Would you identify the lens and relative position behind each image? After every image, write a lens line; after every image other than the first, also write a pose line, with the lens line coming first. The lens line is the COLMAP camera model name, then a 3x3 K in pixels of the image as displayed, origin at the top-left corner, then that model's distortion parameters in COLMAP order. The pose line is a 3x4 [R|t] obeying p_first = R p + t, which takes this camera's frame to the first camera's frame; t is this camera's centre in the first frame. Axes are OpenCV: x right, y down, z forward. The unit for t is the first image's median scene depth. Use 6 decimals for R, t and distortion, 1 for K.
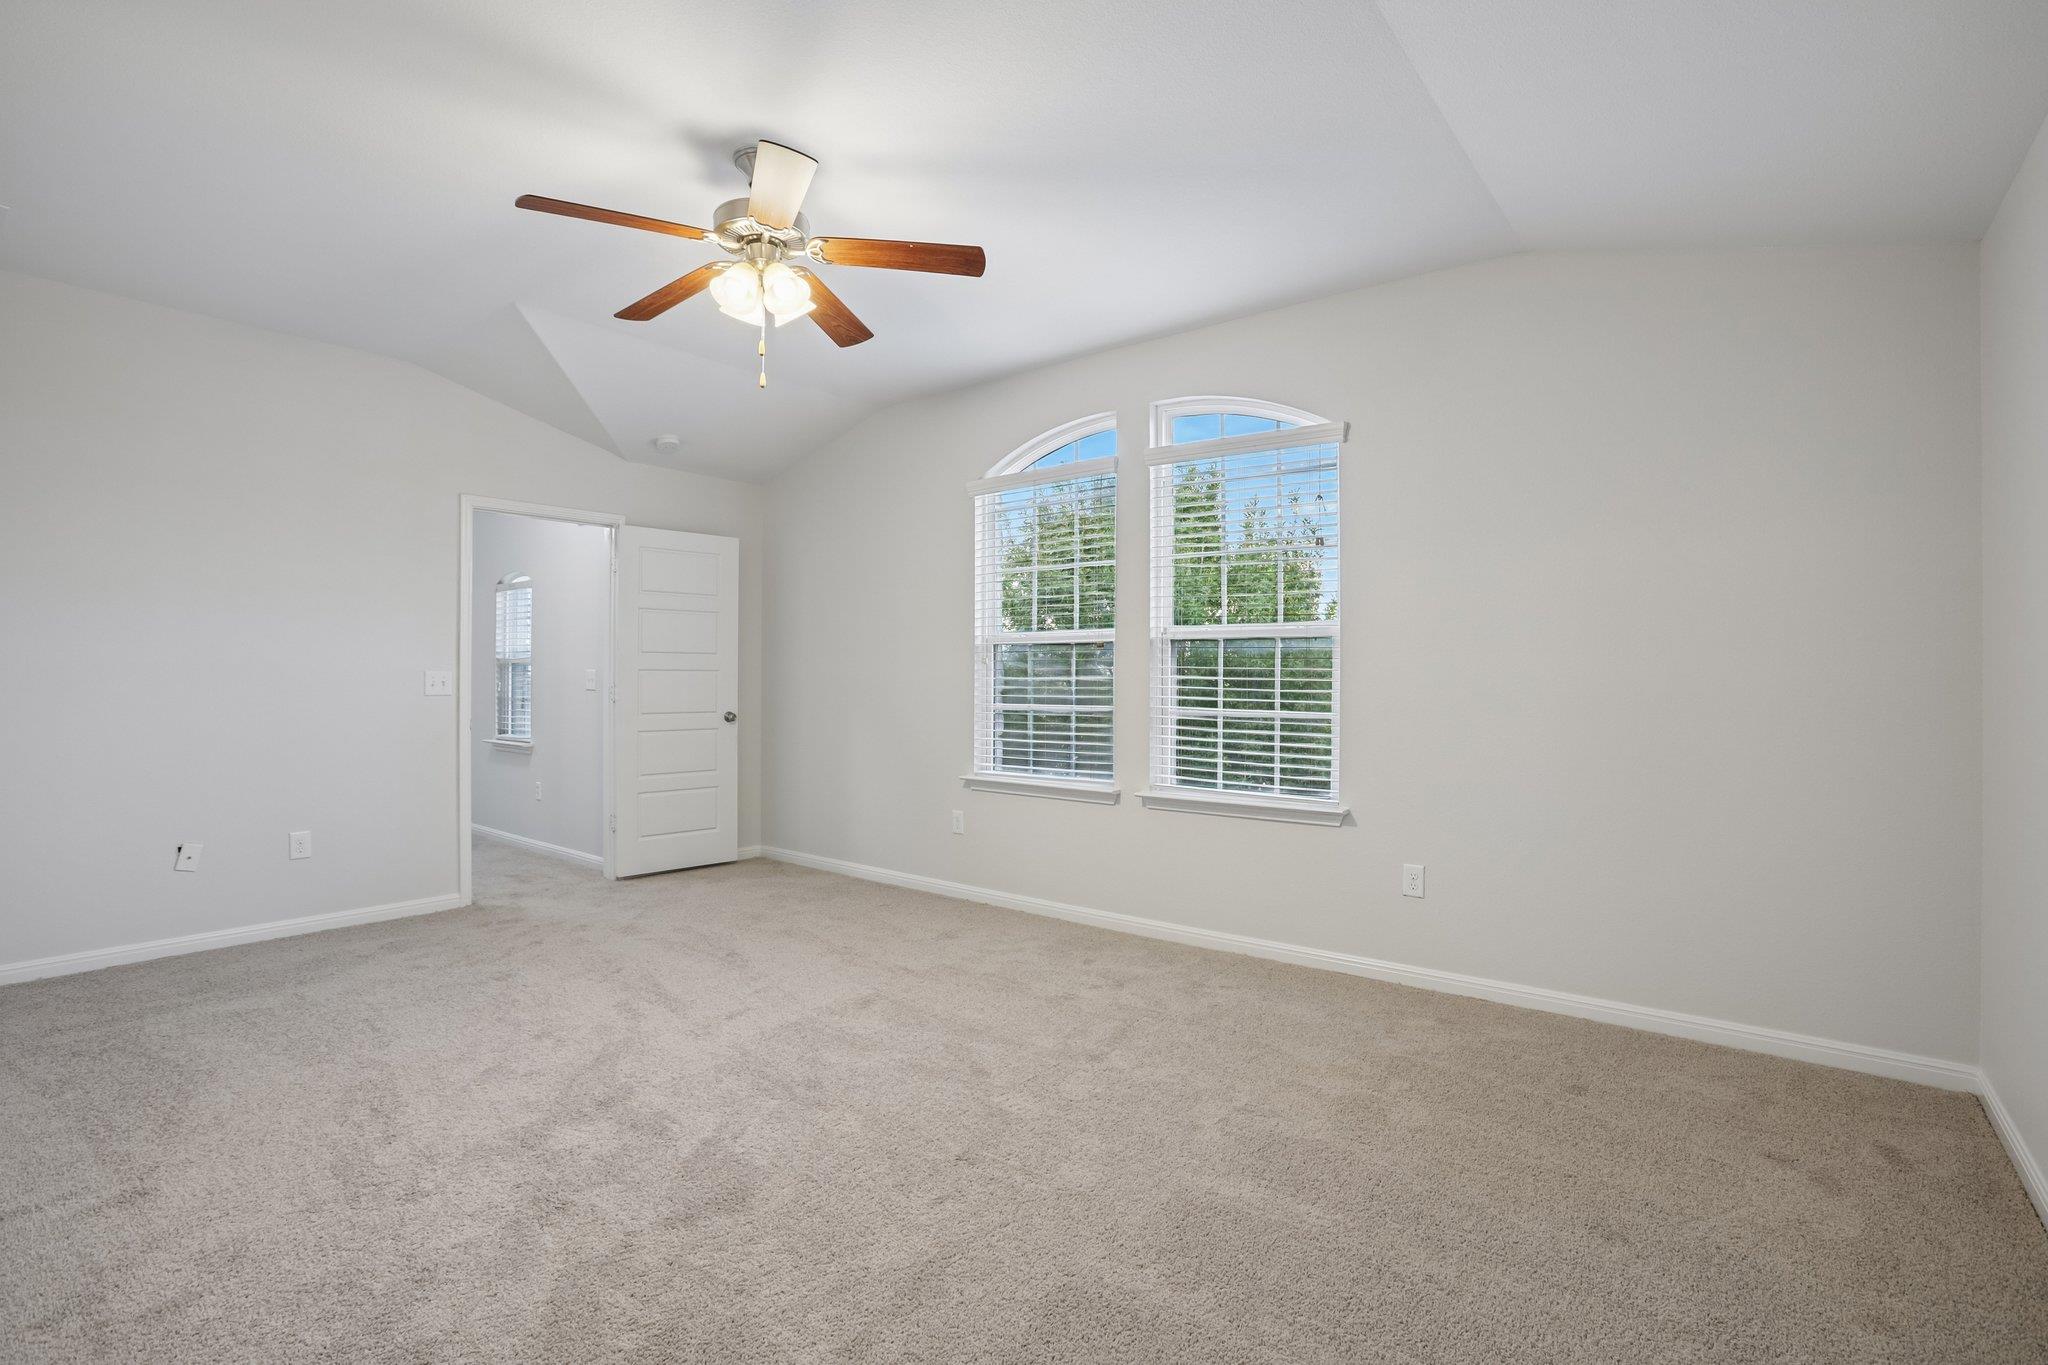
lens RADIAL K [[920.8, 0, 1040.3], [0, 920.8, 676.1], [0, 0, 1]] dist [-0.033876, 0.016801]
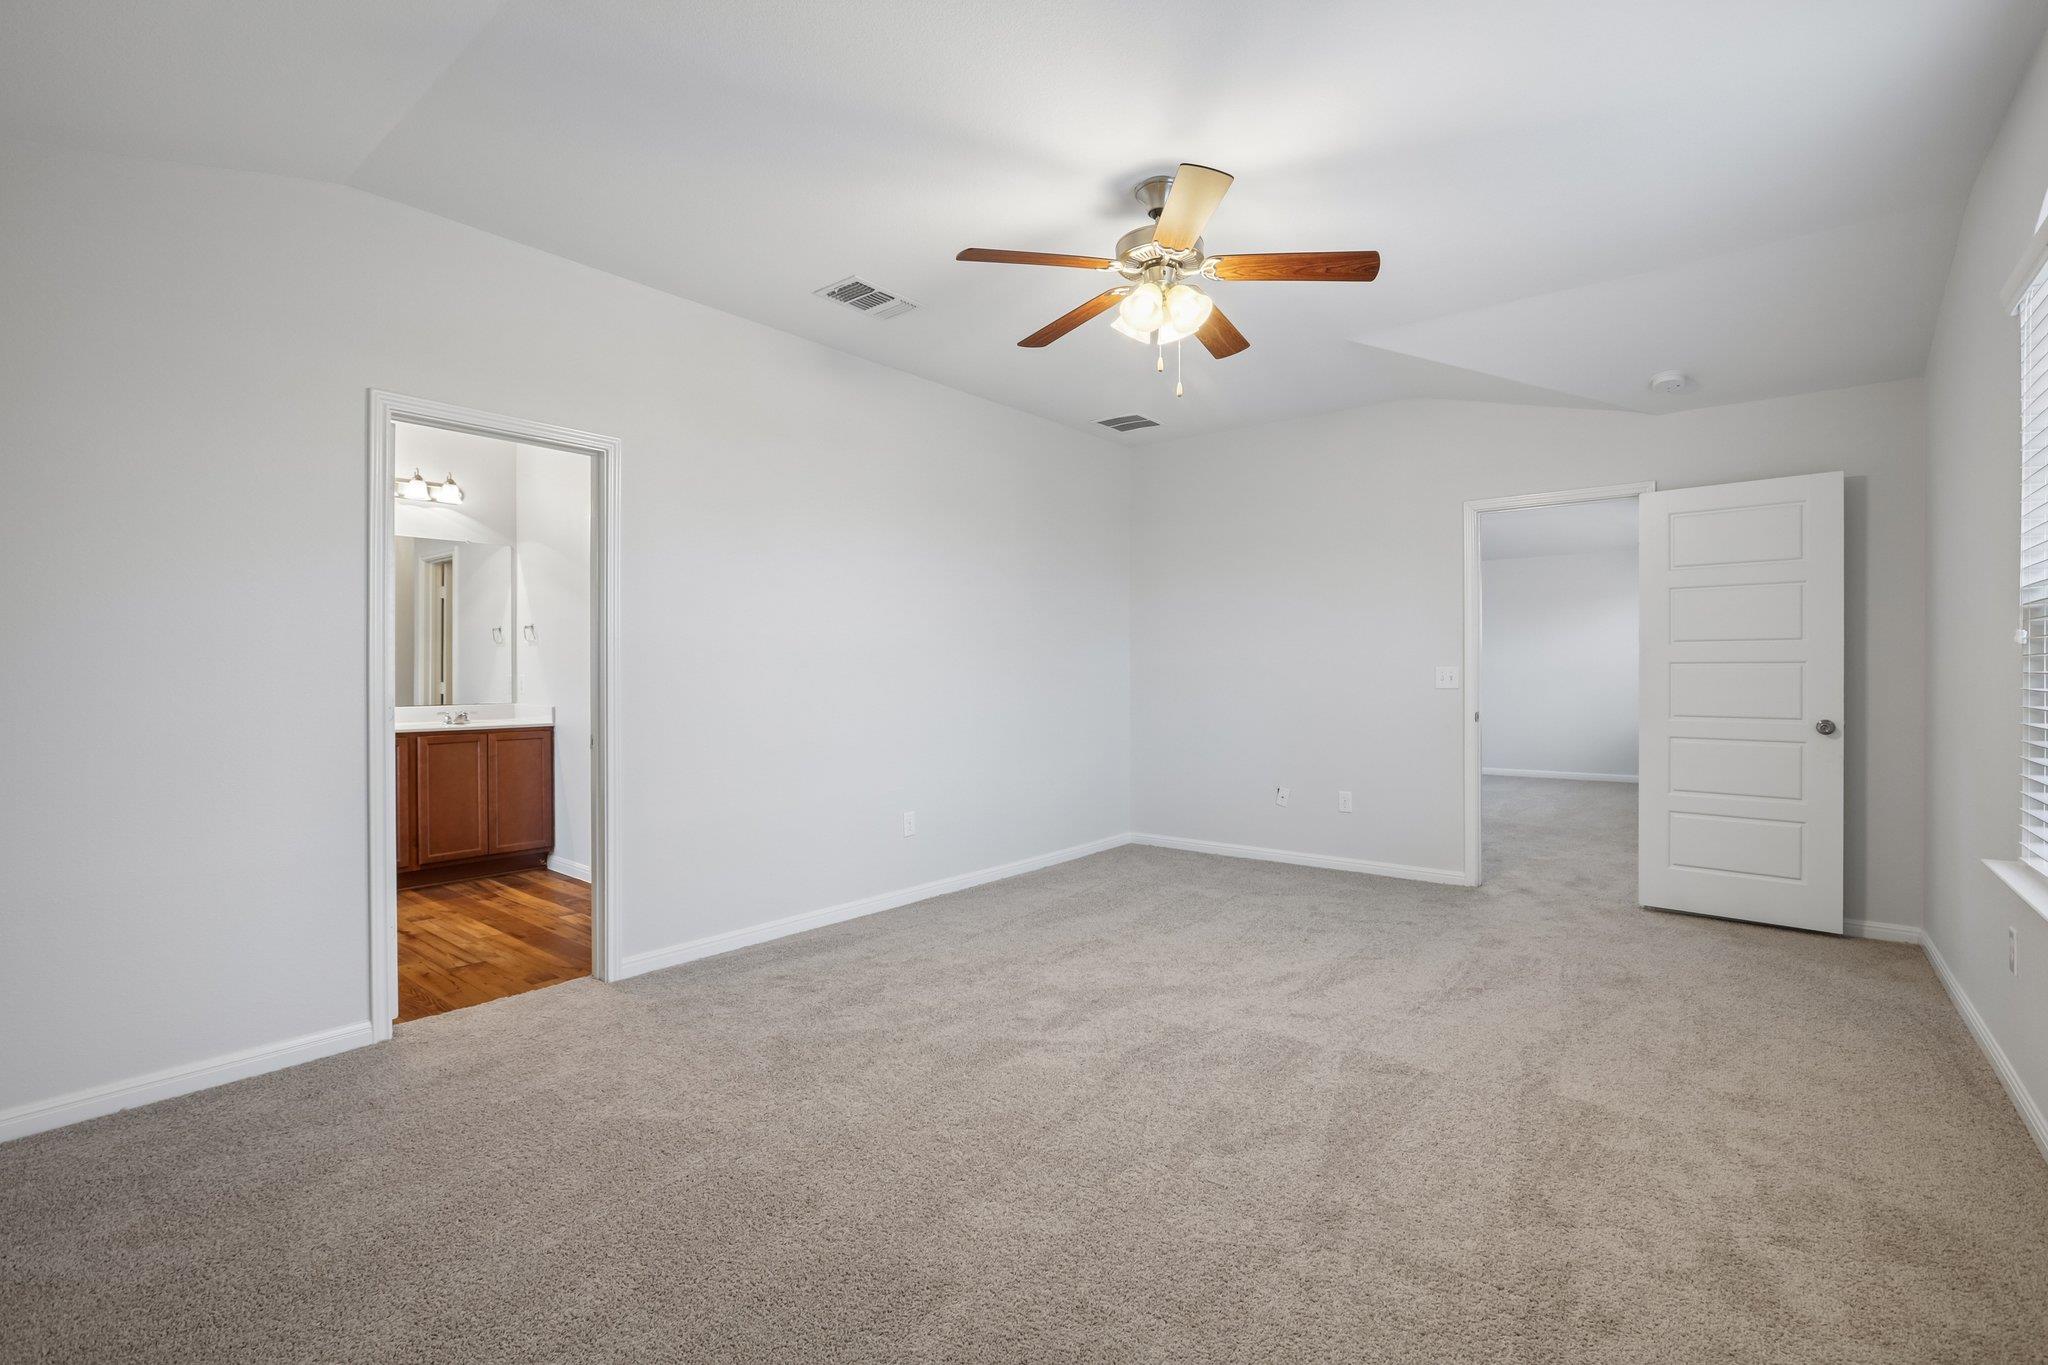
lens RADIAL K [[920.8, 0, 1040.3], [0, 920.8, 676.1], [0, 0, 1]] dist [-0.033876, 0.016801]
pose [[0.012102, -0.000757, -0.999926, 0.620056], [0.004505, 0.999990, -0.000703, 0.005913], [0.999917, -0.004496, 0.012106, 0.684970]]
